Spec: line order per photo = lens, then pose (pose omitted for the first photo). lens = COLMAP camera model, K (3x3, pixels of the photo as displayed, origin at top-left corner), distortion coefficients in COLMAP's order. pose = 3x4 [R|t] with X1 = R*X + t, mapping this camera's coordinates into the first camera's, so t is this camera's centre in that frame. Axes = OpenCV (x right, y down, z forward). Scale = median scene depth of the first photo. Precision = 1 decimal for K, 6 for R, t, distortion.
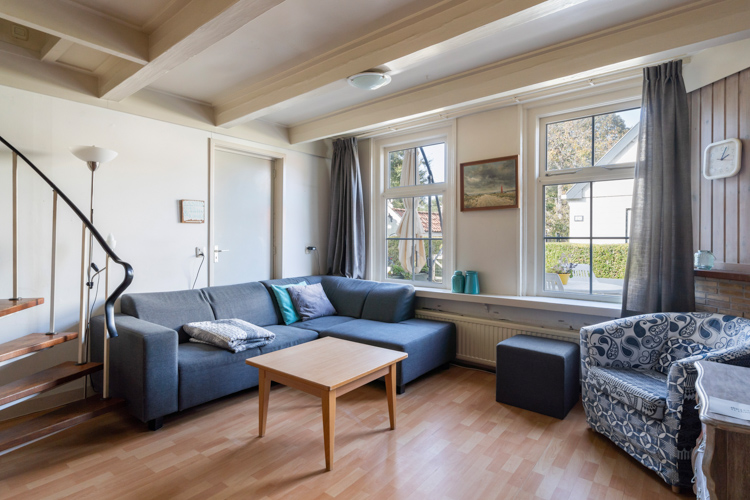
lens RADIAL K [[383.8, 0, 375.0], [0, 383.8, 240.6], [0, 0, 1]] dist [0.001163, -0.000049]
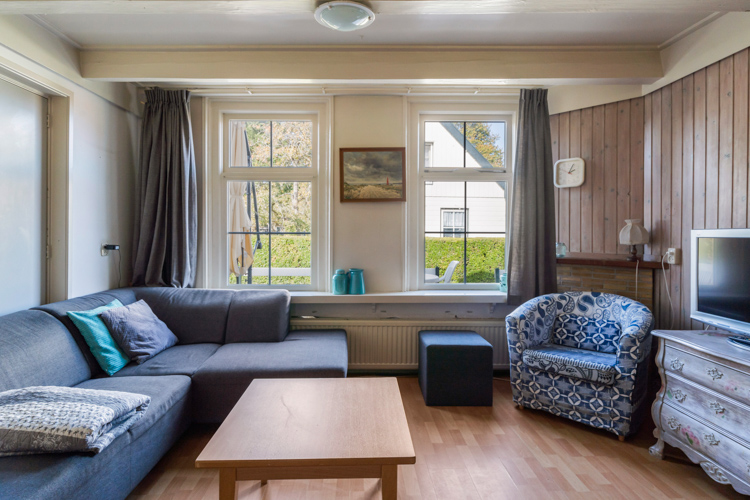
lens RADIAL K [[391.4, 0, 372.9], [0, 391.4, 234.7], [0, 0, 1]] dist [0.001766, 0.000761]
pose [[0.771226, -0.000668, 0.636561, -0.347756], [0.000205, 1.000000, 0.000802, -0.001856], [-0.636561, -0.000488, 0.771226, 0.301228]]
